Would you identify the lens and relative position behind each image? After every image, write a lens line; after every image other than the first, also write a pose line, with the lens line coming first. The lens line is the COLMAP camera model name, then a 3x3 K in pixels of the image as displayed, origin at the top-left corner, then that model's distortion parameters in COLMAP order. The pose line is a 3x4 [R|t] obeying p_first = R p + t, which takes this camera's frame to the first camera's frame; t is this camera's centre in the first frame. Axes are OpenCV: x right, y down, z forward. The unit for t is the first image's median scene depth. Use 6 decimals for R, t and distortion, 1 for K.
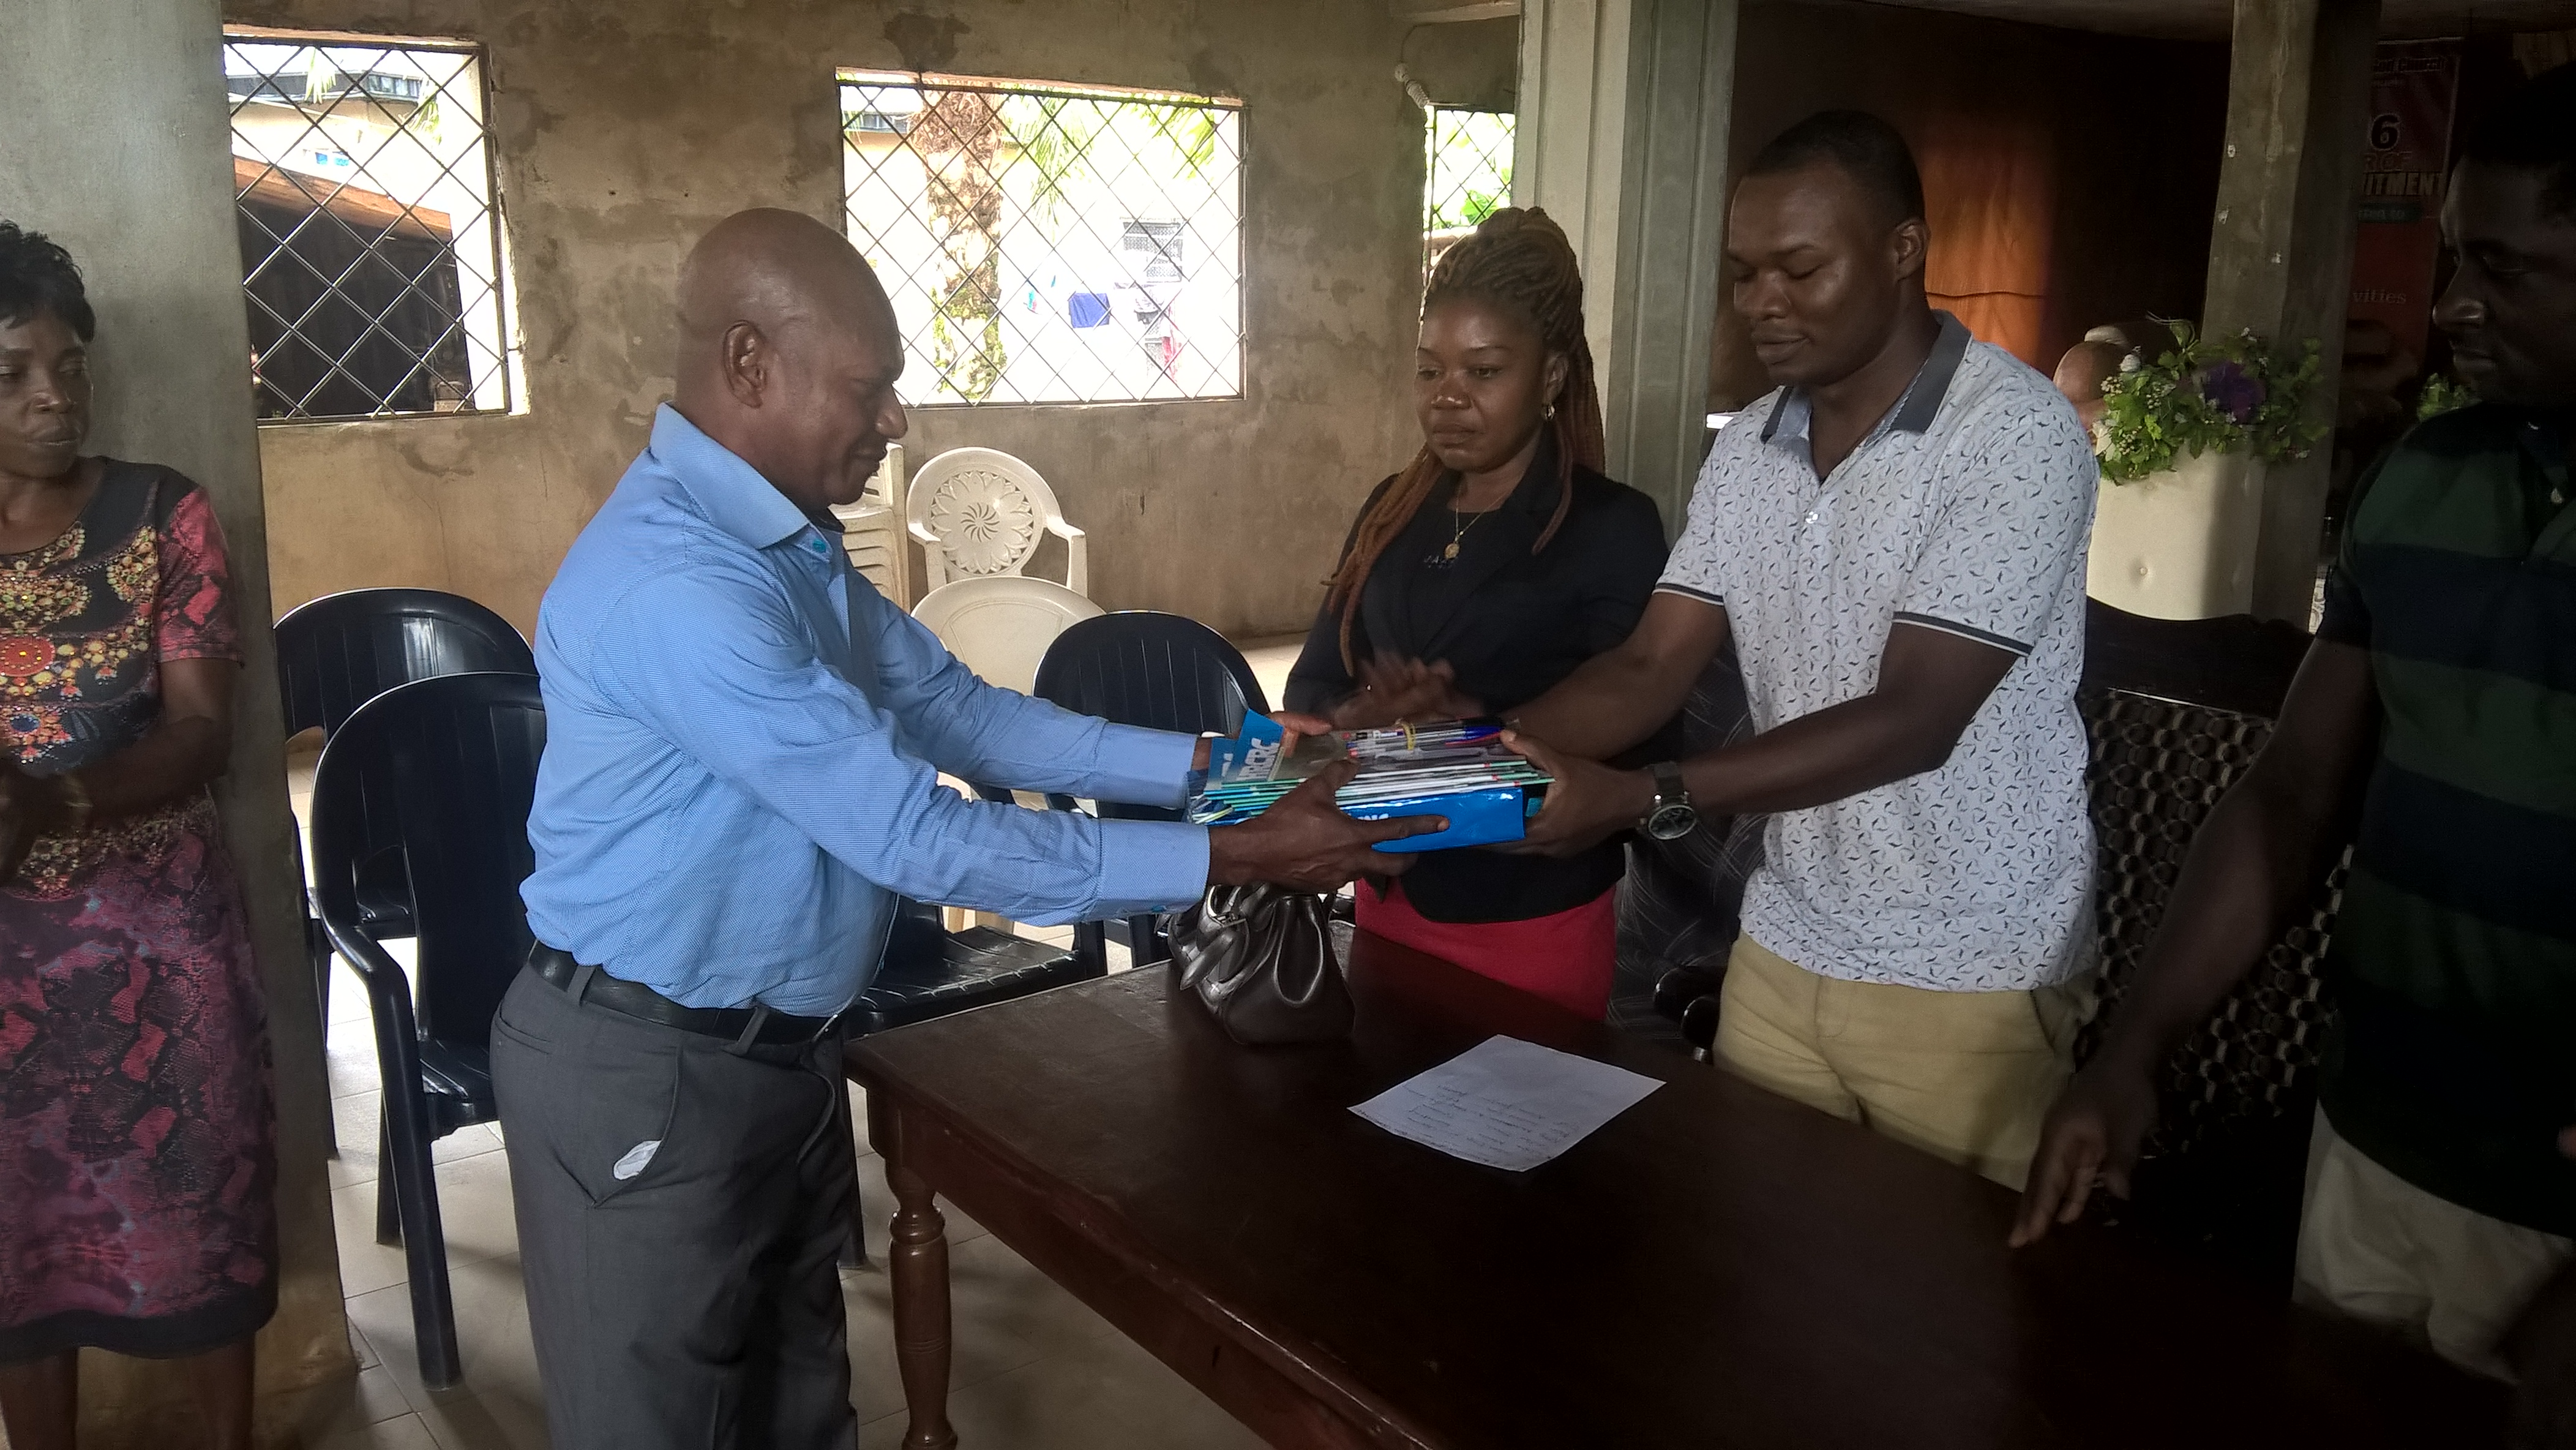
lens RADIAL K [[2020.4, 0, 1301.4], [0, 2020.4, 761.4], [0, 0, 1]] dist [0.119950, -0.237980]
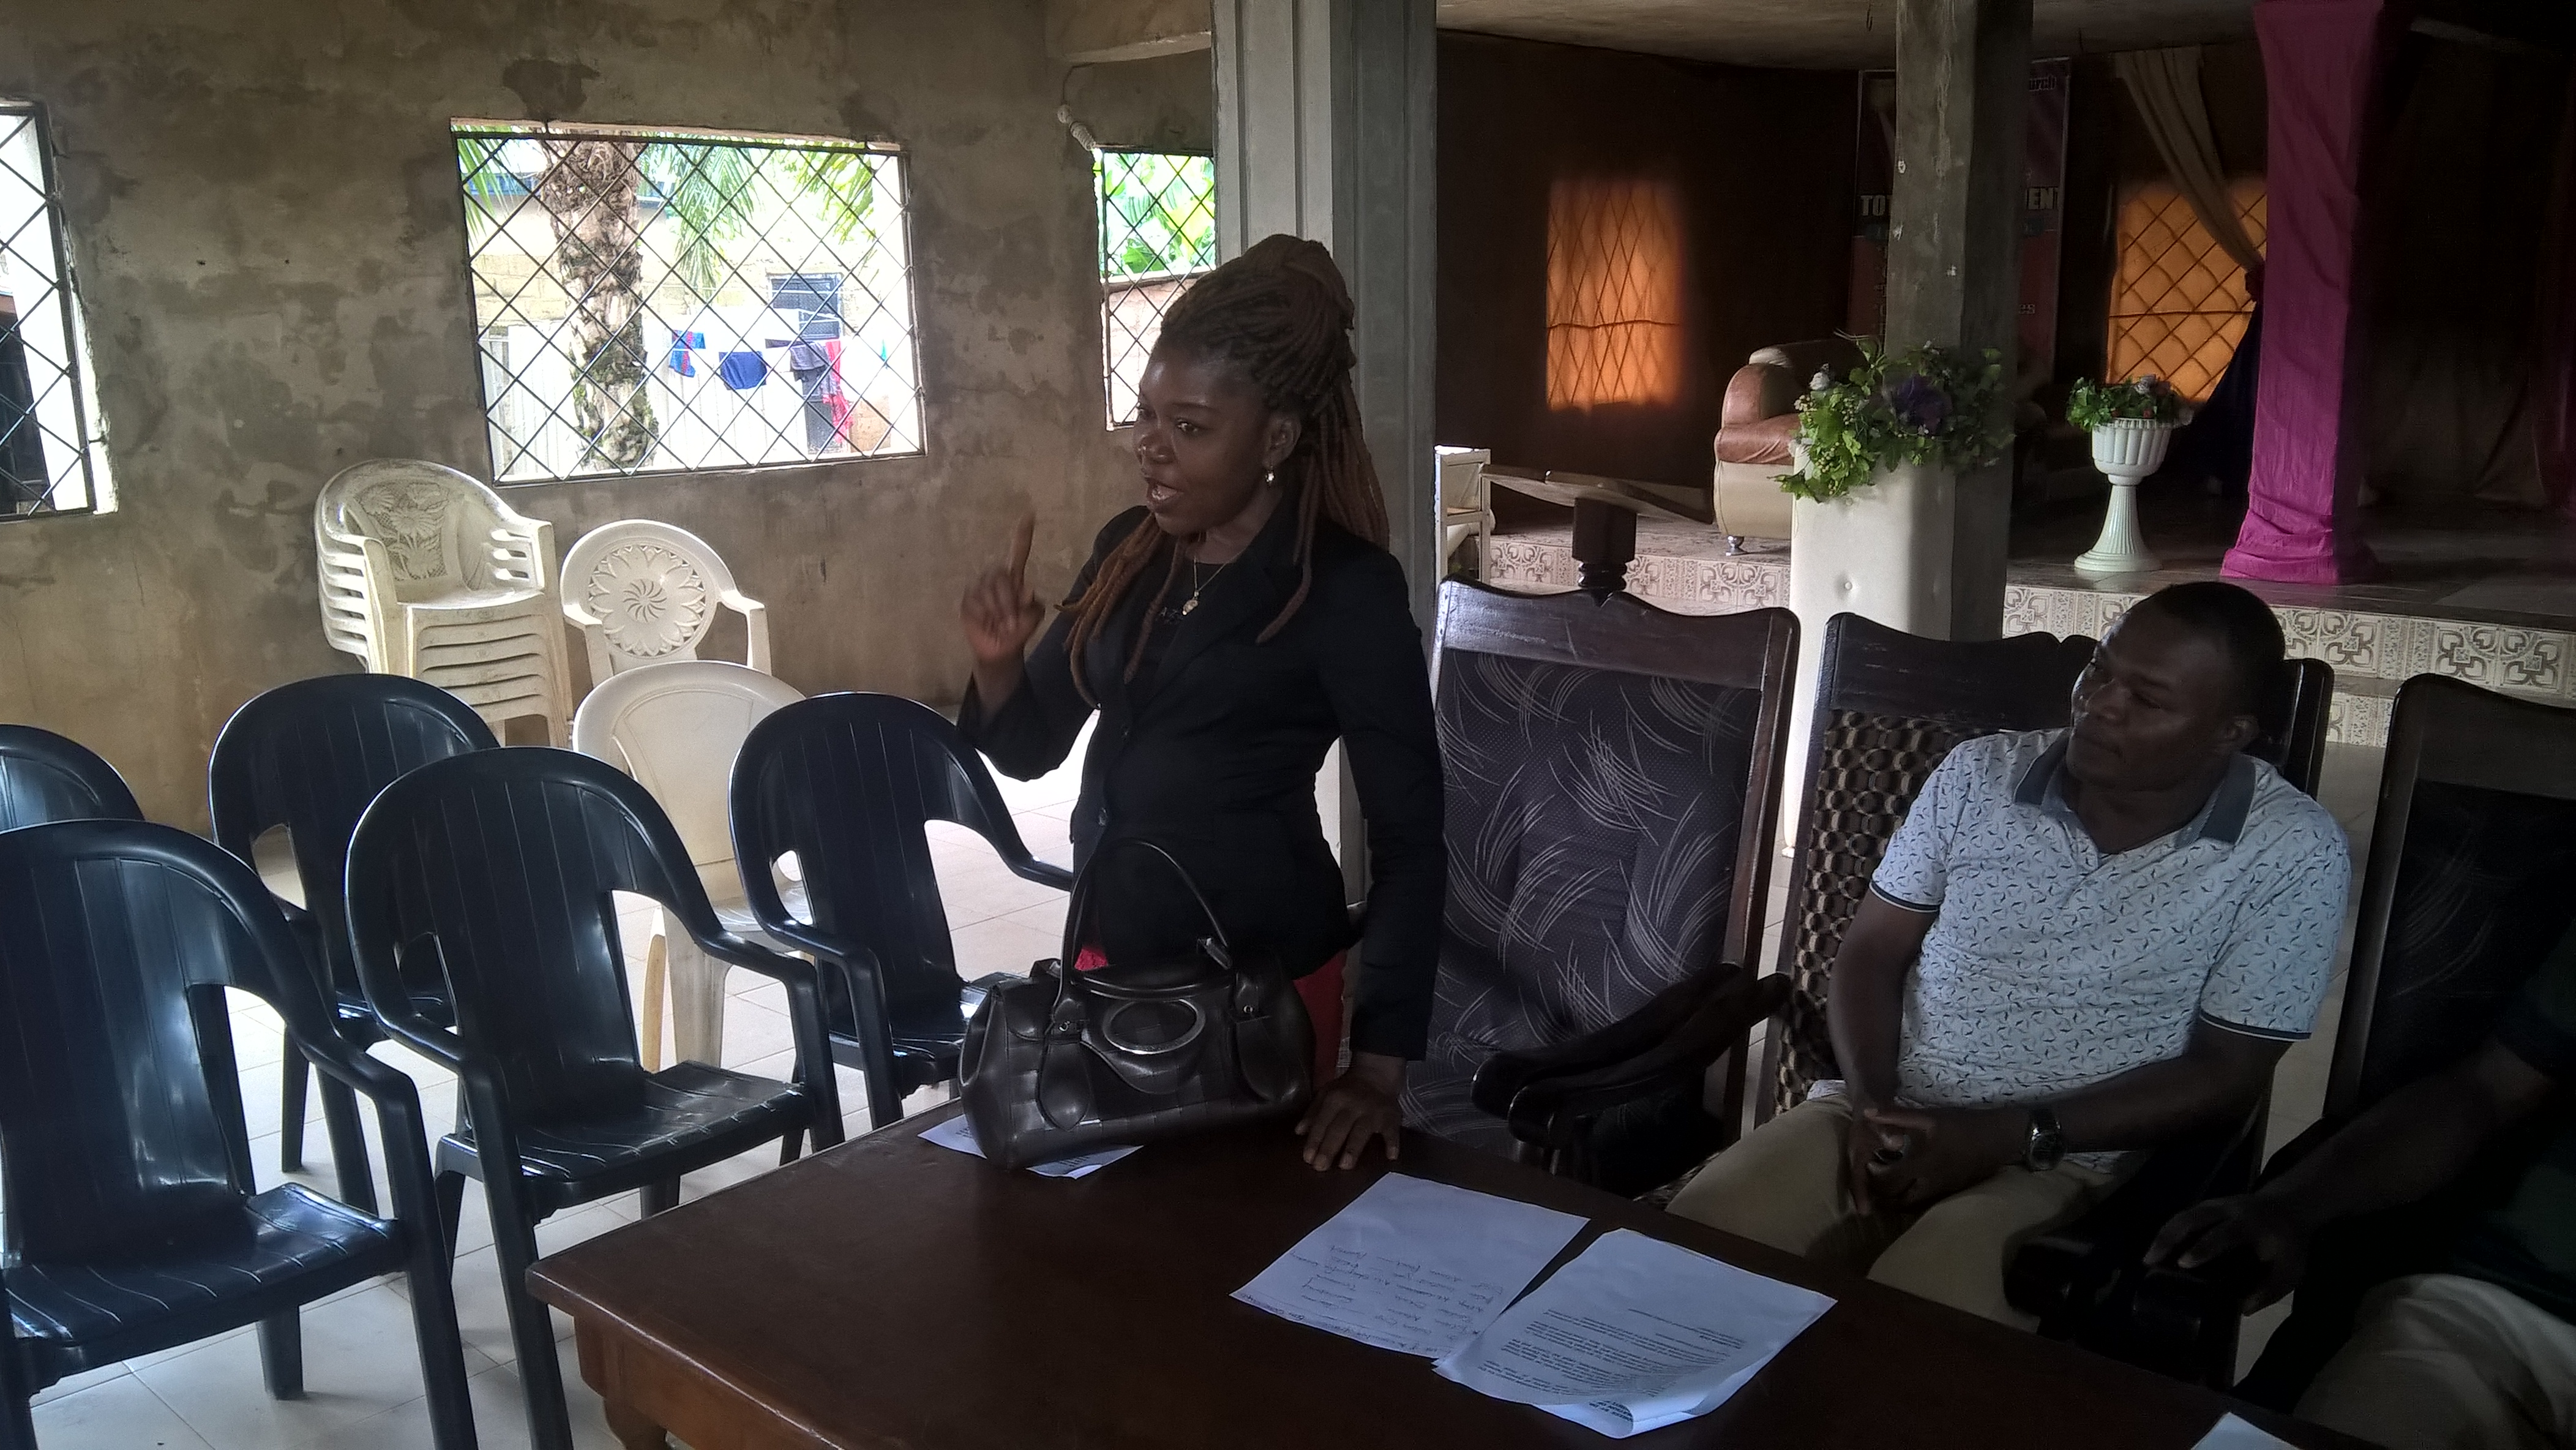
lens RADIAL K [[2020.4, 0, 1301.4], [0, 2020.4, 761.4], [0, 0, 1]] dist [0.119950, -0.237980]
pose [[0.985993, -0.069959, 0.151406, -0.009968], [0.073322, 0.997168, -0.016736, -0.007553], [-0.149807, 0.027603, 0.988330, 0.040020]]
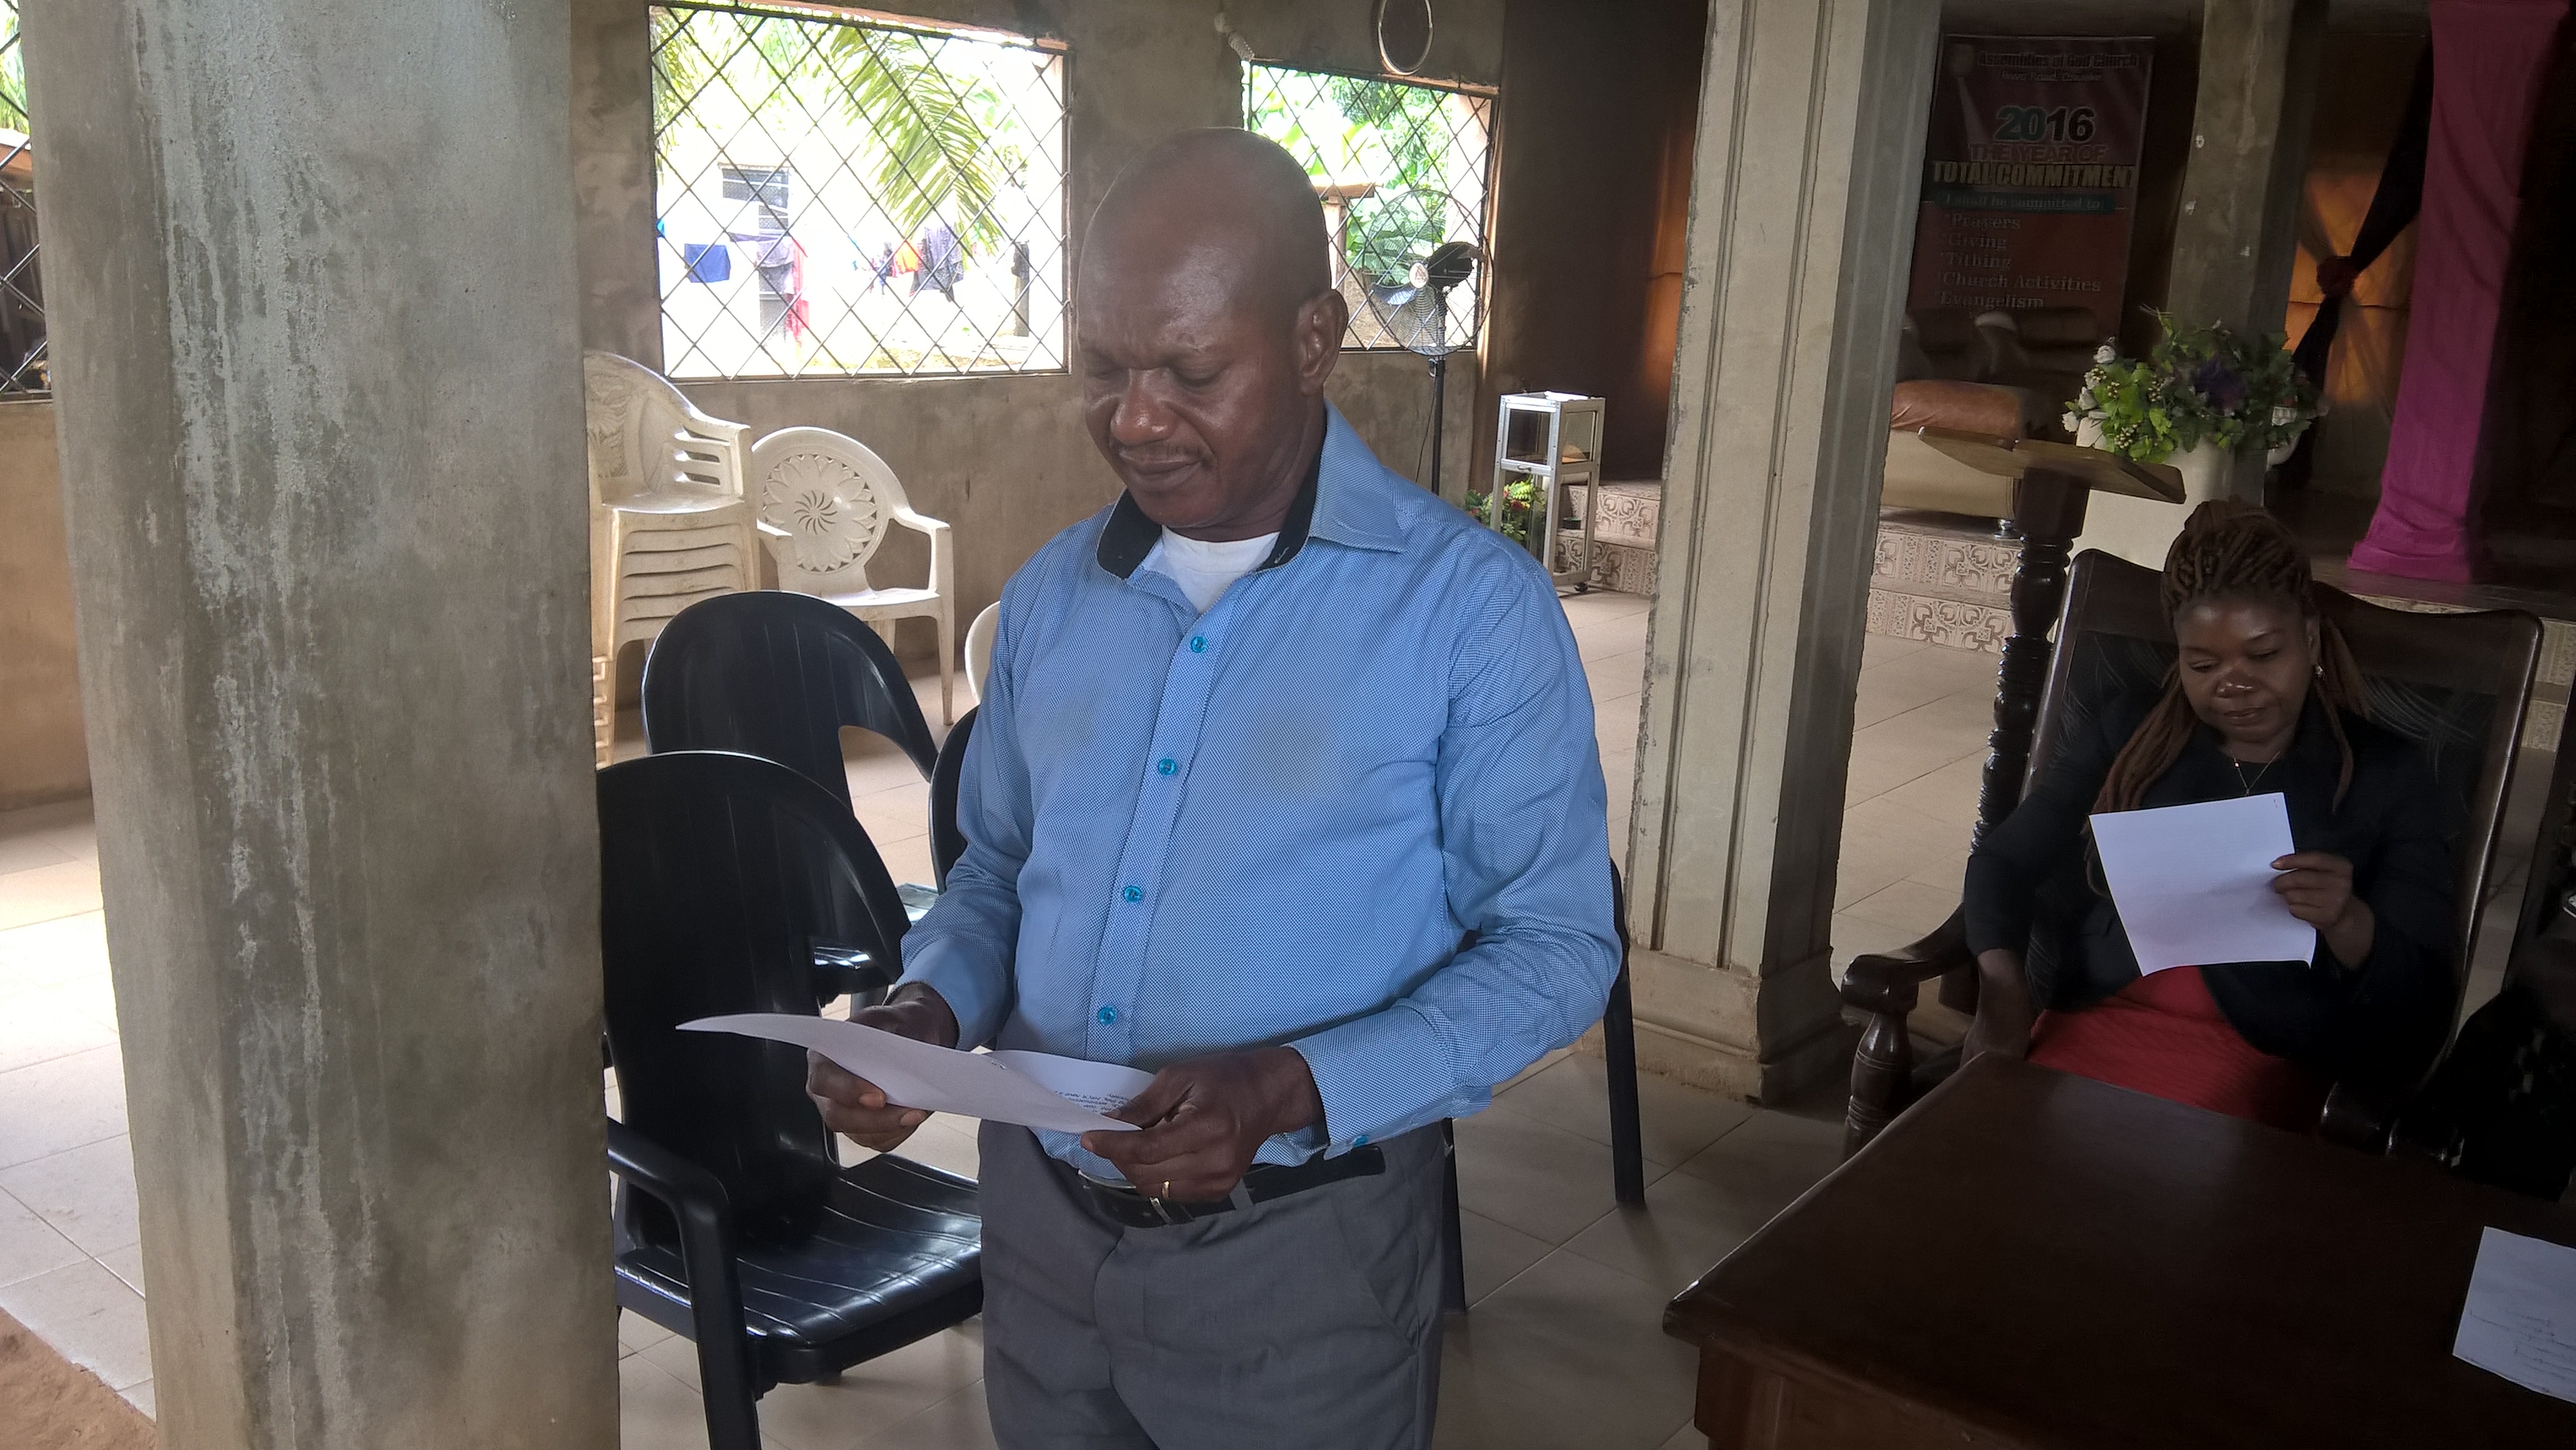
lens RADIAL K [[2020.4, 0, 1301.4], [0, 2020.4, 761.4], [0, 0, 1]] dist [0.119950, -0.237980]
pose [[0.974177, -0.031352, 0.223599, -0.156915], [0.027542, 0.999418, 0.020139, -0.022695], [-0.224100, -0.013461, 0.974473, 0.095938]]
